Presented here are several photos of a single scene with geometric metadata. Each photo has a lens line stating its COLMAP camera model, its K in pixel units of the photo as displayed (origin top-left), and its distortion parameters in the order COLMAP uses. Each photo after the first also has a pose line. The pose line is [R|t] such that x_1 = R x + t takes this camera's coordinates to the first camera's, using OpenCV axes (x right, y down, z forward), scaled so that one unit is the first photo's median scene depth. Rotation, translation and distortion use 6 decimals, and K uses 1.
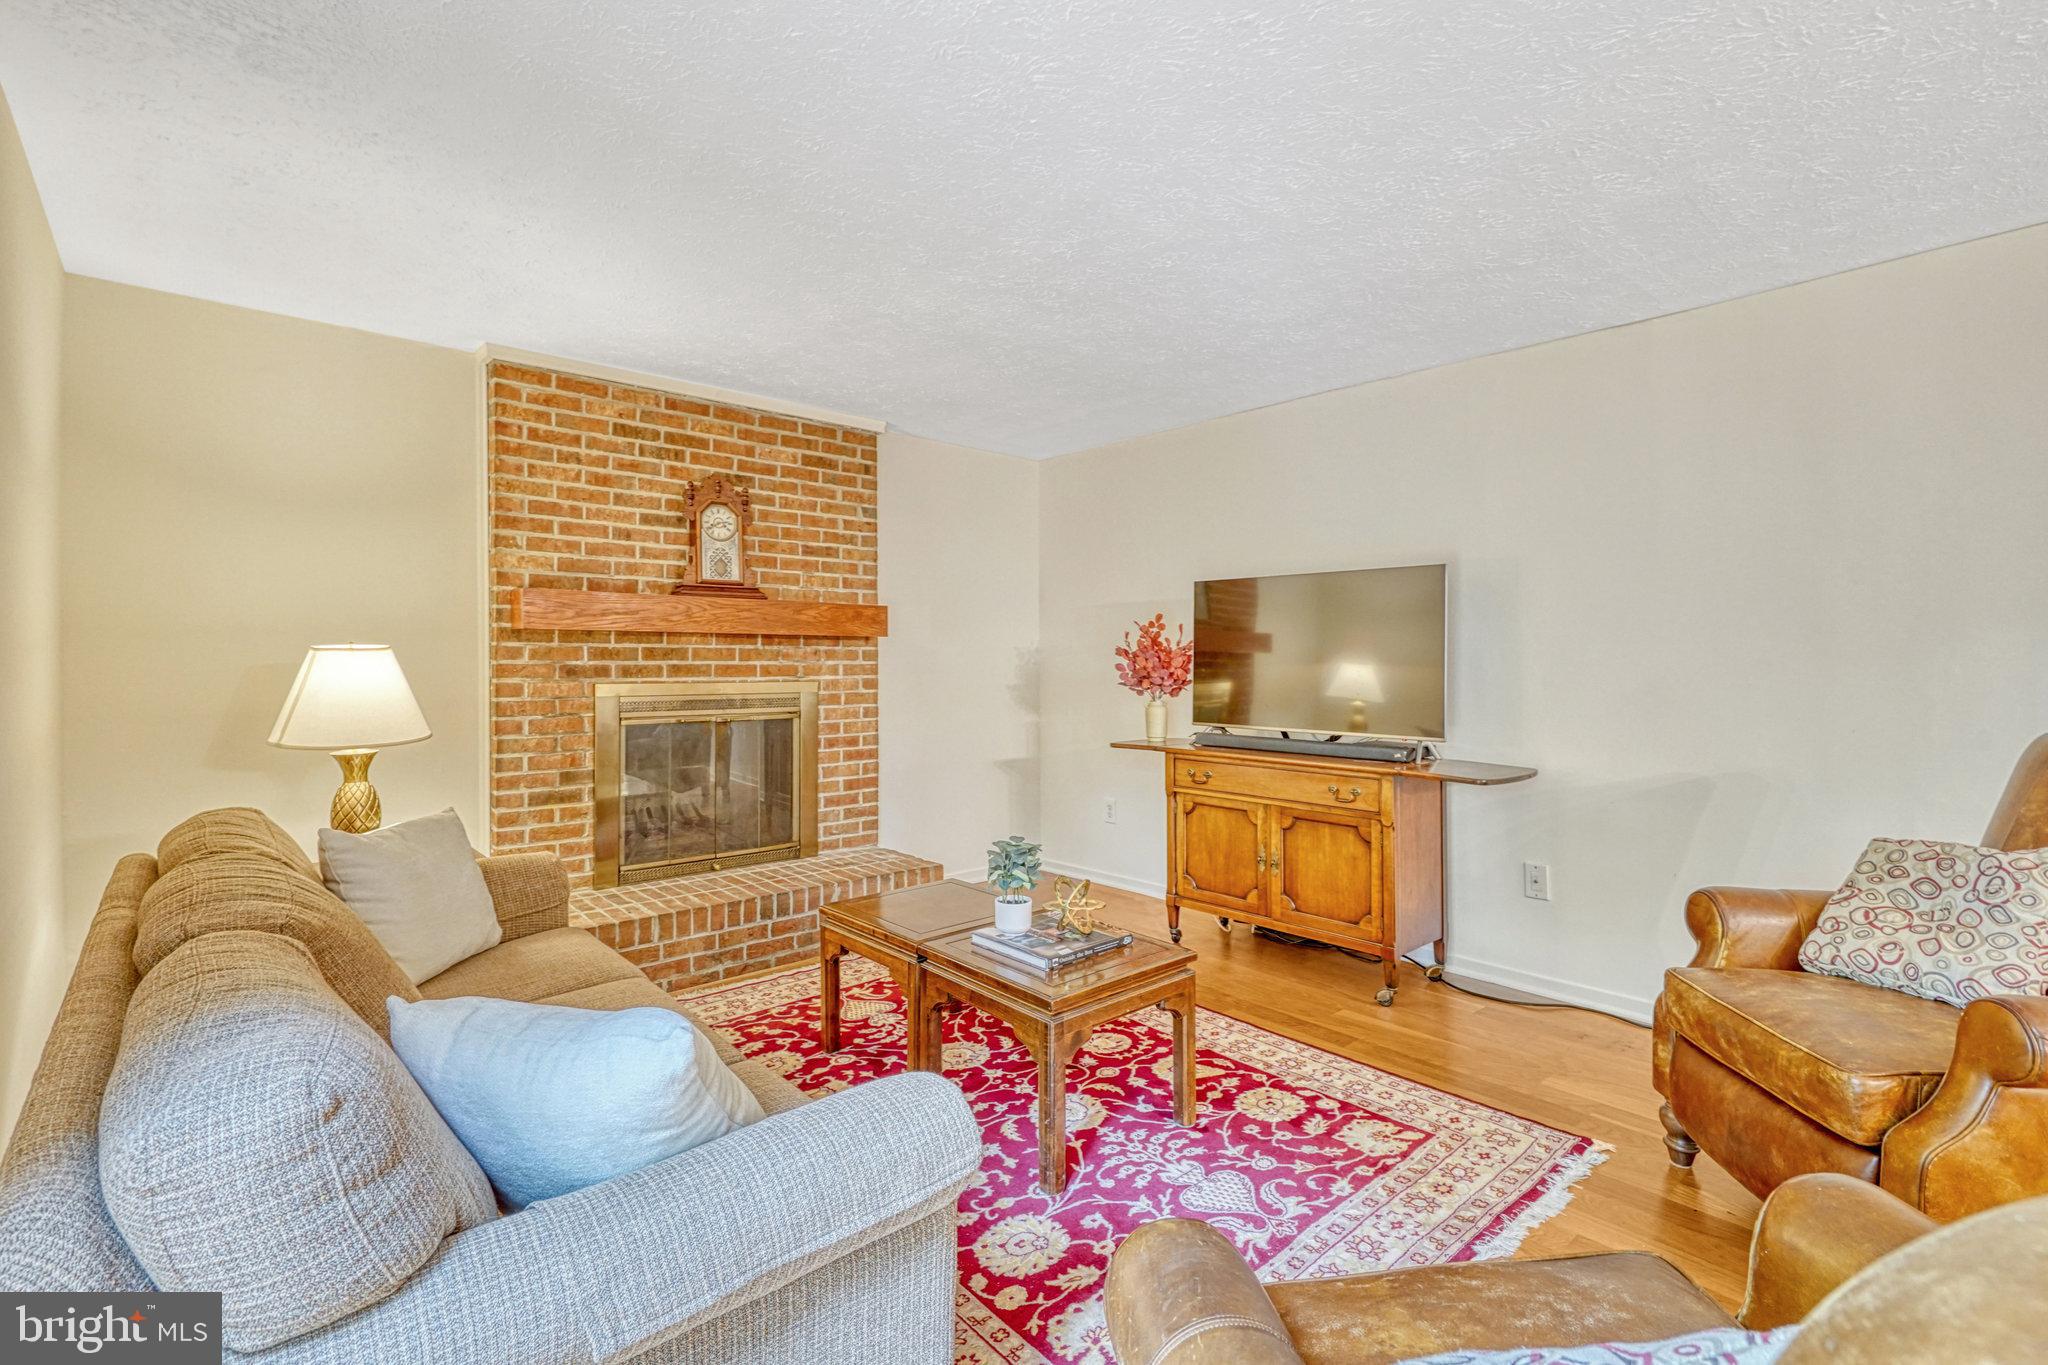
lens RADIAL K [[941.2, 0, 1018.7], [0, 941.2, 670.9], [0, 0, 1]] dist [0.021104, -0.011447]
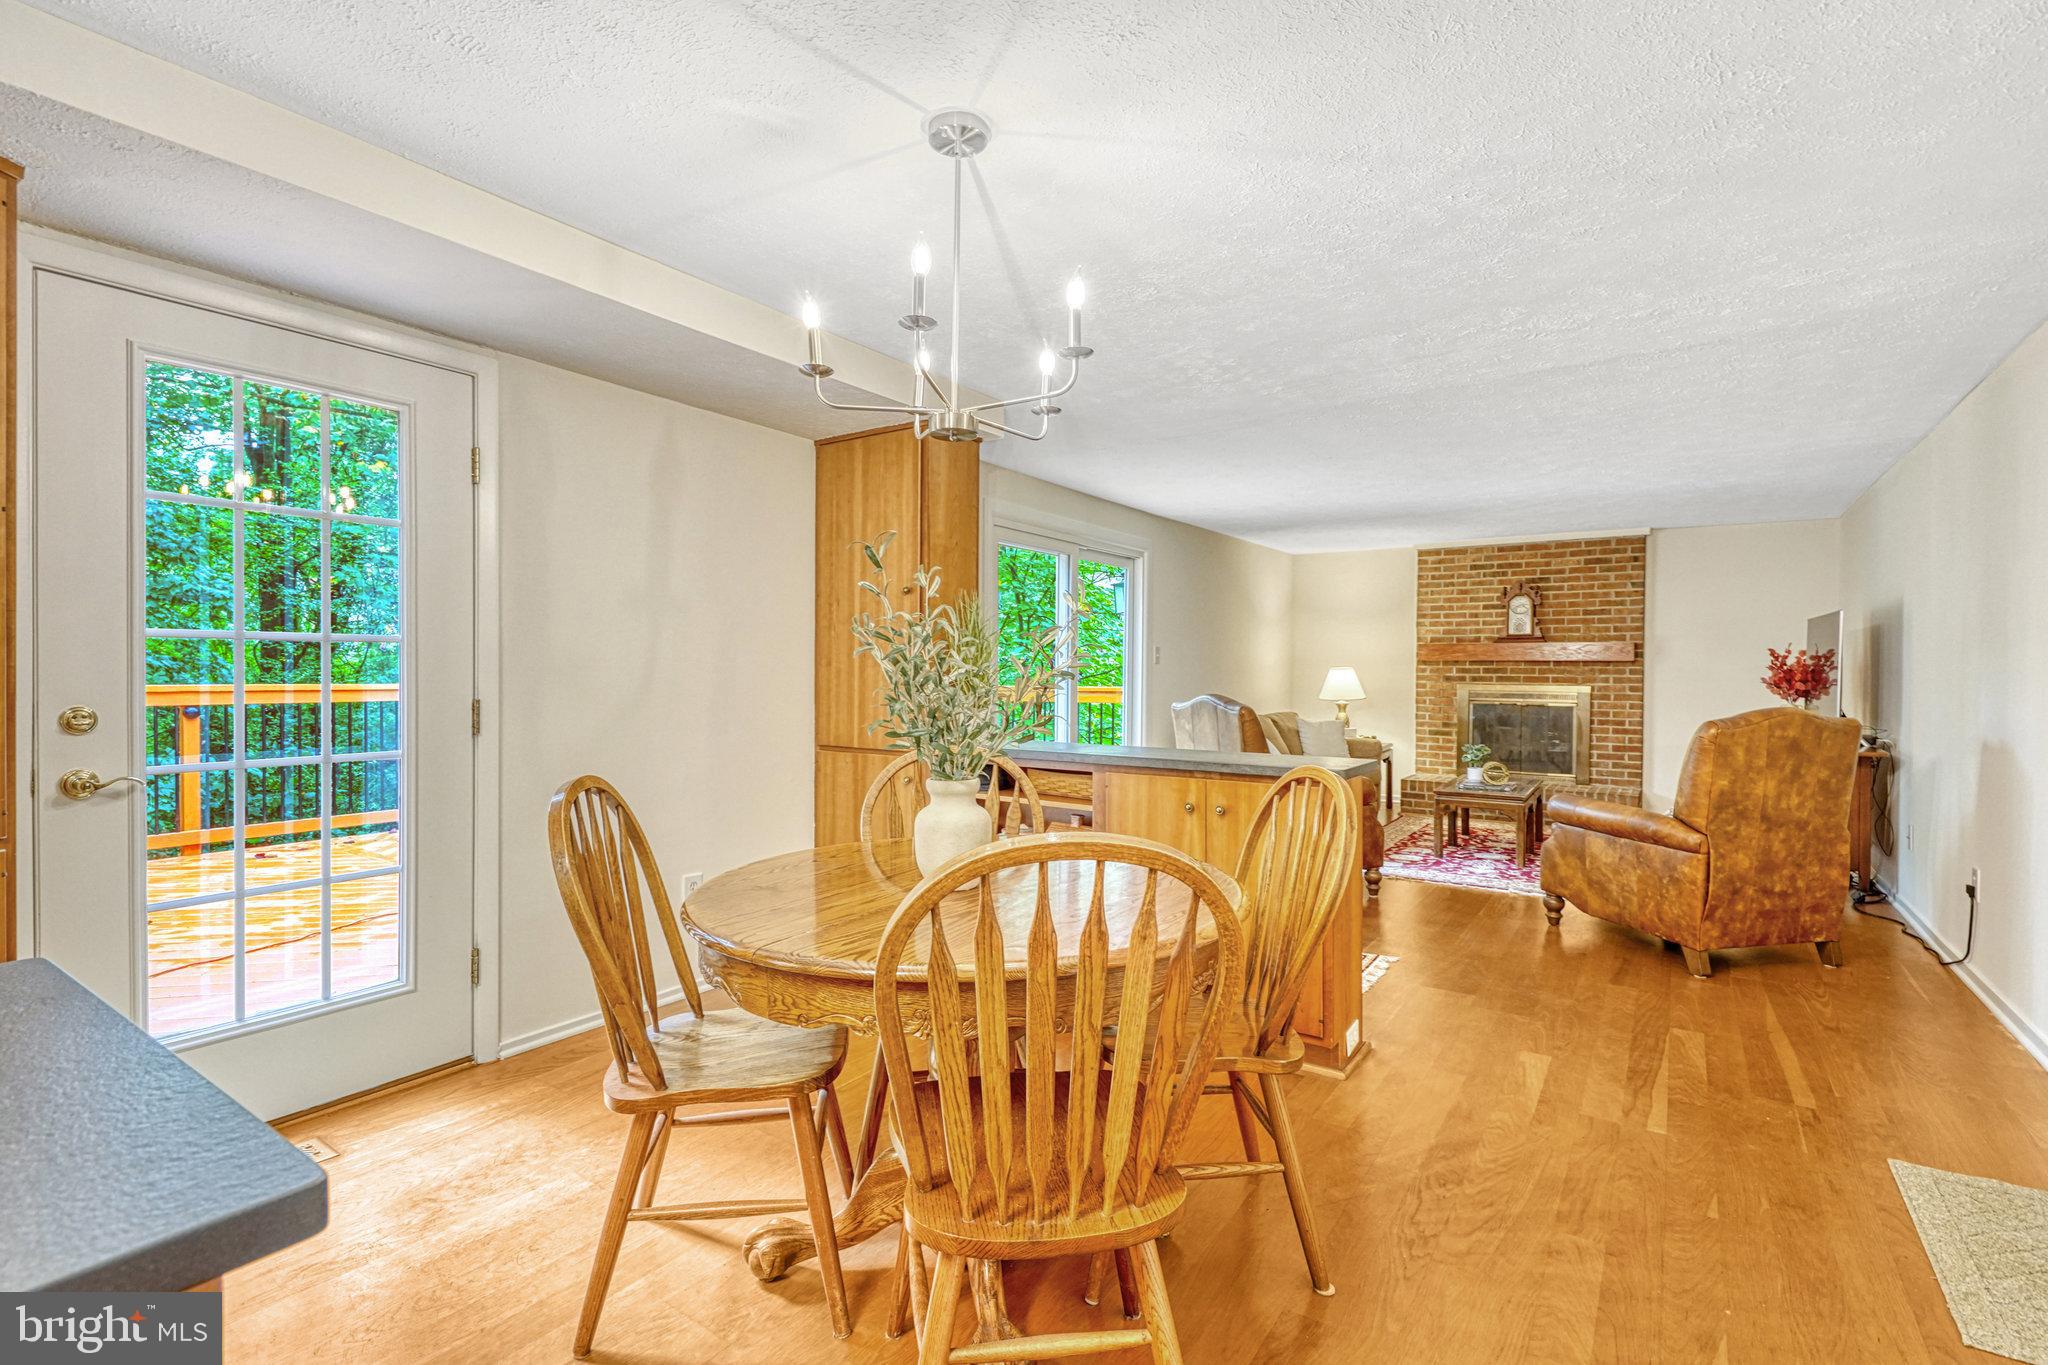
lens RADIAL K [[941.2, 0, 1012.8], [0, 941.2, 681.0], [0, 0, 1]] dist [0.021104, -0.011447]
pose [[0.248485, 0.009719, -0.968587, 1.382236], [-0.019787, 0.999792, 0.004956, 0.015349], [0.968434, 0.017934, 0.248626, -0.544724]]
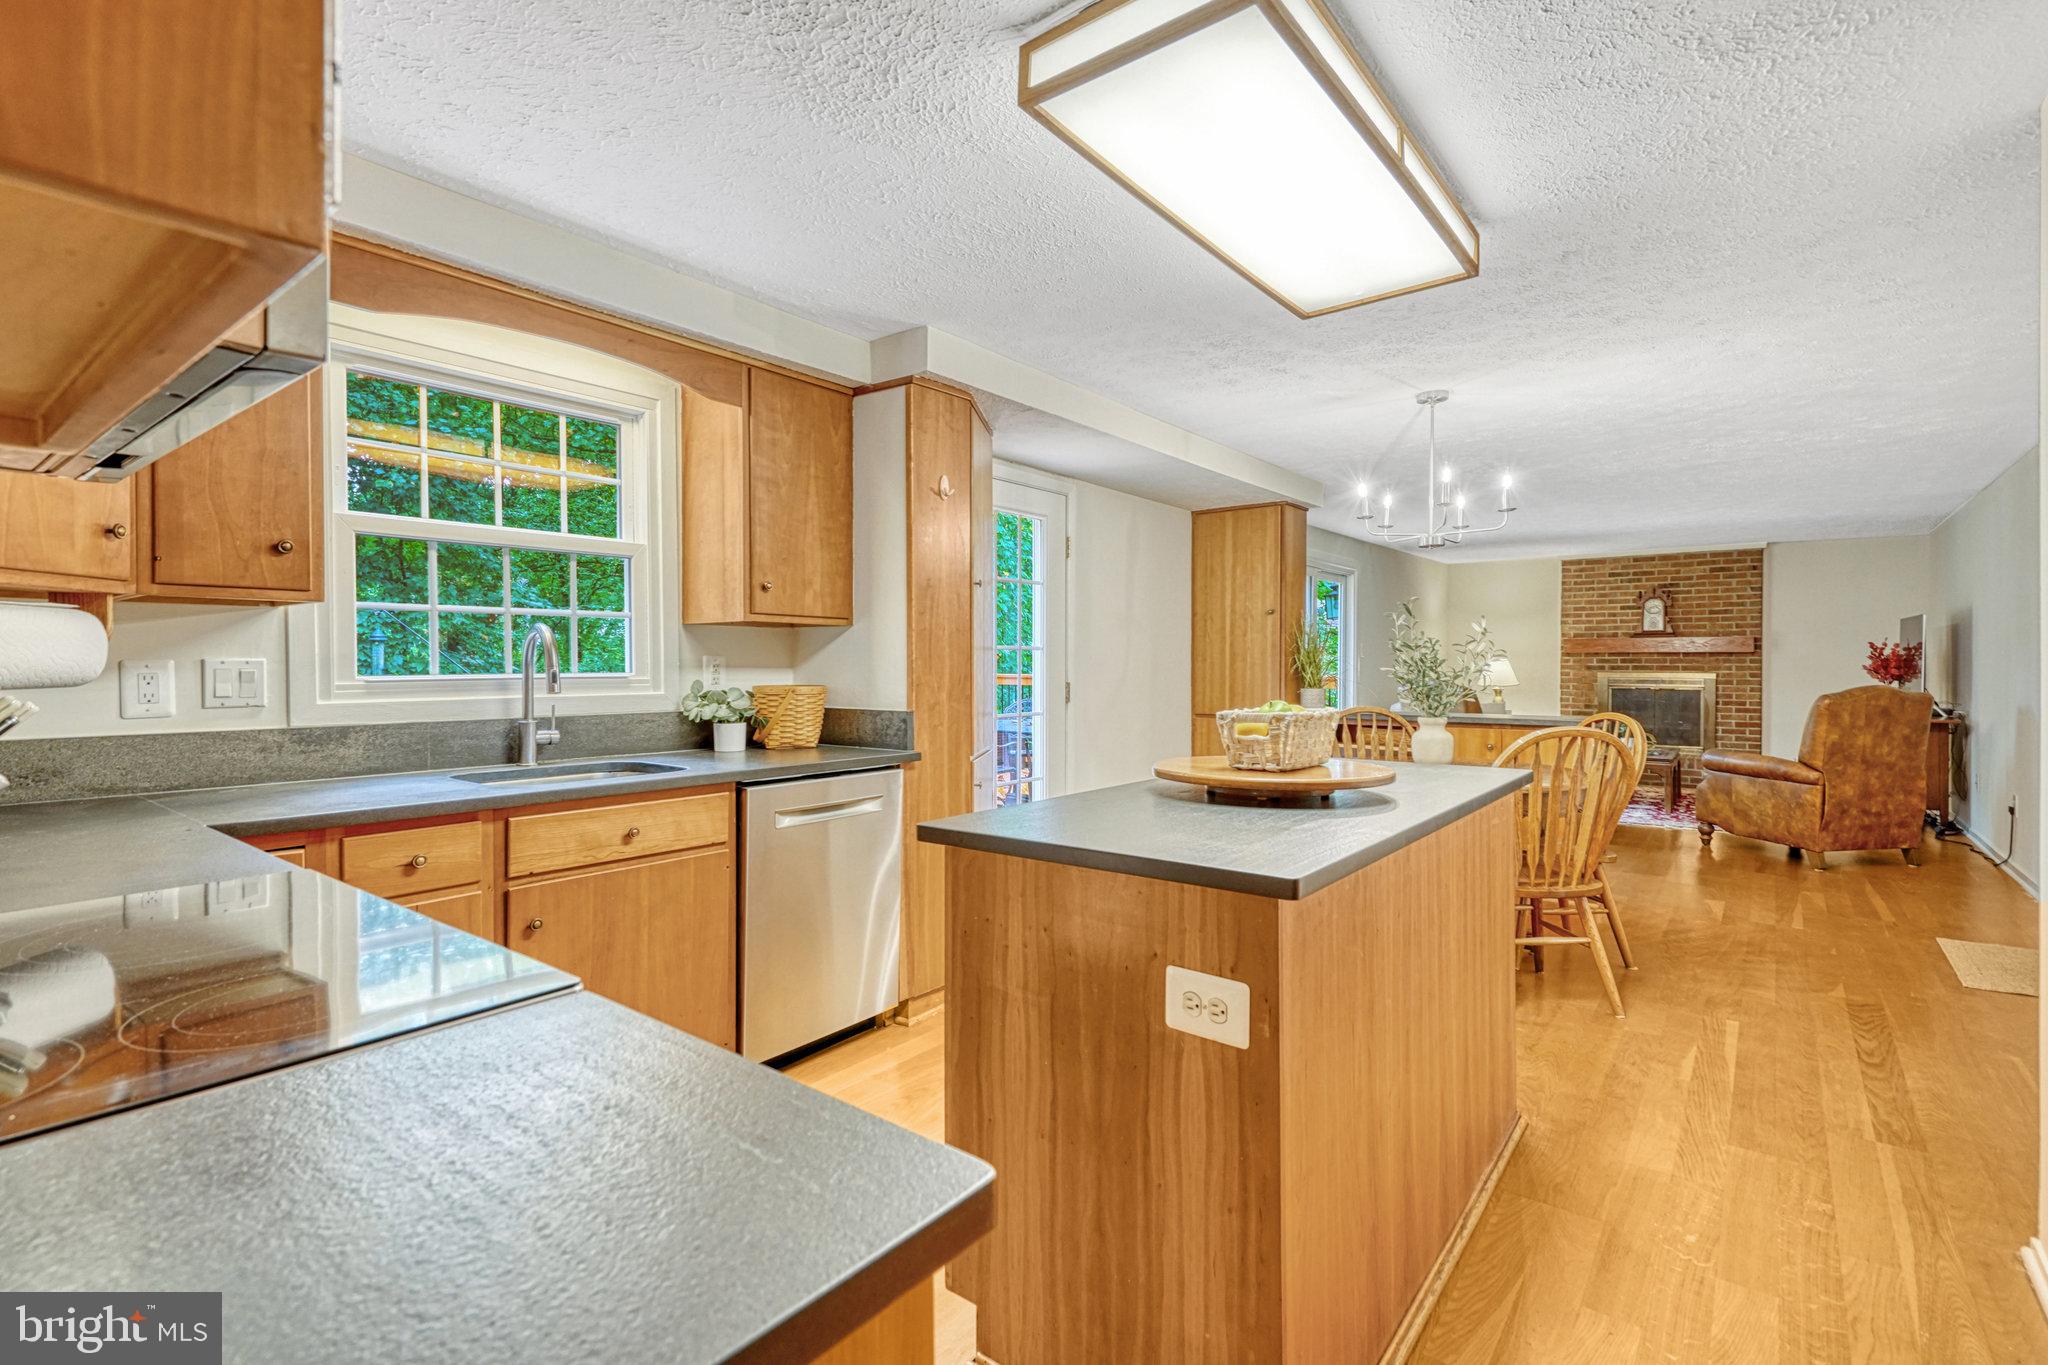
lens RADIAL K [[941.2, 0, 1021.4], [0, 941.2, 672.4], [0, 0, 1]] dist [0.021104, -0.011447]
pose [[0.189542, 0.007171, -0.981846, 1.783338], [-0.013778, 0.999894, 0.004643, 0.022767], [0.981776, 0.012648, 0.189621, -1.057039]]
